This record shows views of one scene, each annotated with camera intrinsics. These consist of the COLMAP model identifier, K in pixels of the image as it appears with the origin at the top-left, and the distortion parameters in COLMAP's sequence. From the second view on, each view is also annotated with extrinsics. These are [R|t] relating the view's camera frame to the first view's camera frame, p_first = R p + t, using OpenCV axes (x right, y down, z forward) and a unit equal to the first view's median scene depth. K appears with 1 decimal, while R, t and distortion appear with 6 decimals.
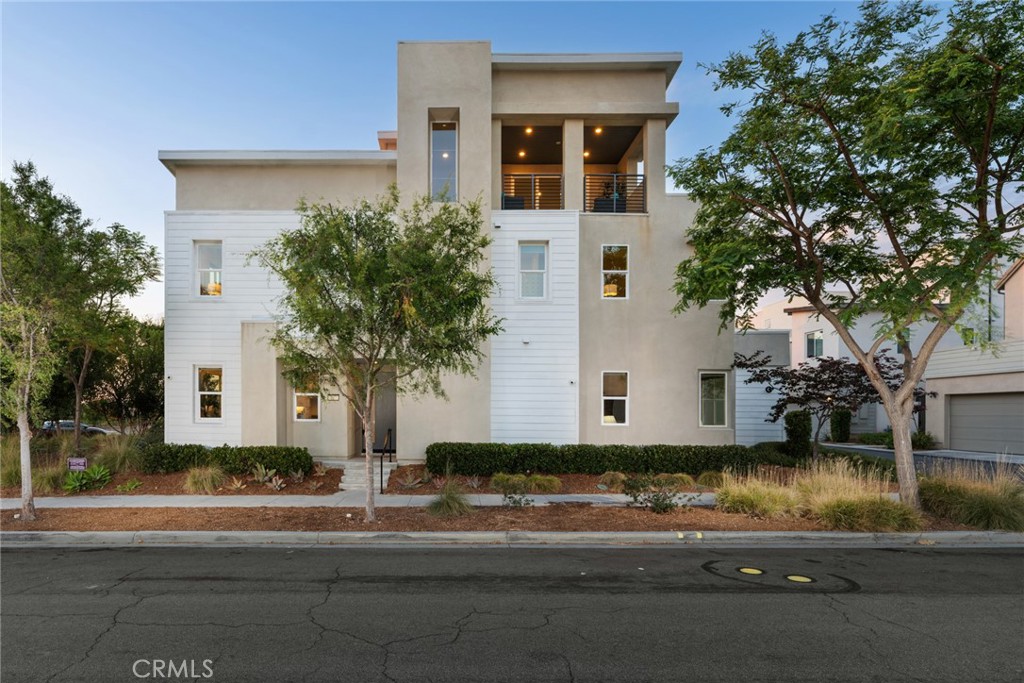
lens RADIAL K [[464.3, 0, 499.5], [0, 464.3, 363.5], [0, 0, 1]] dist [-0.004262, -0.000424]
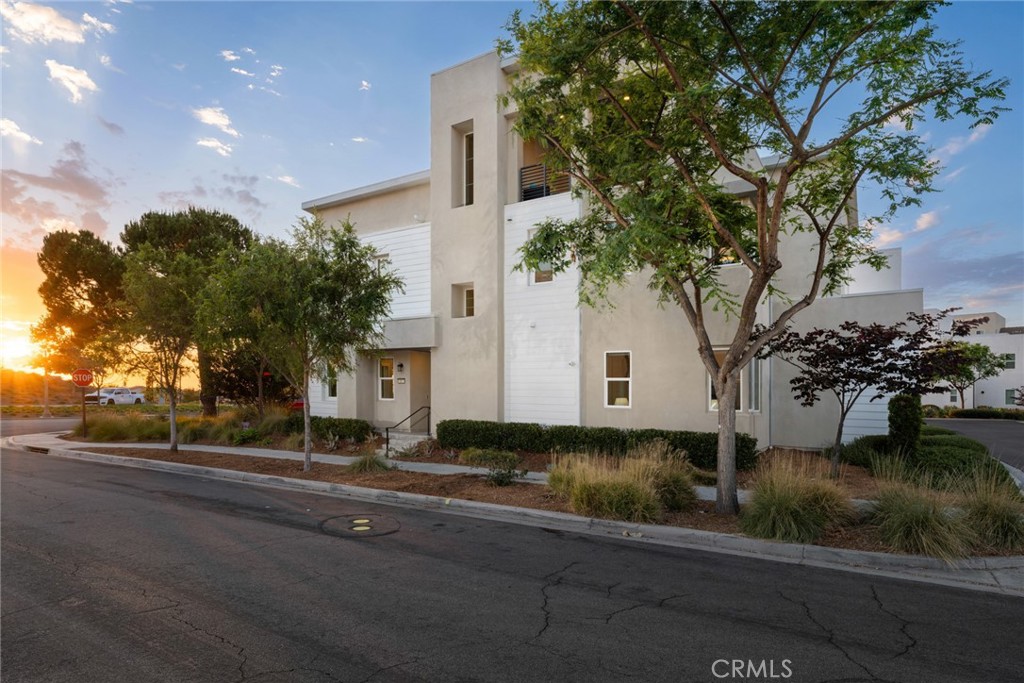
lens RADIAL K [[464.3, 0, 508.1], [0, 464.3, 342.1], [0, 0, 1]] dist [-0.004262, -0.000424]
pose [[0.896045, -0.043384, -0.441839, 0.481362], [0.036079, 0.999038, -0.024927, 0.013585], [0.442495, 0.006394, 0.896748, 0.039181]]
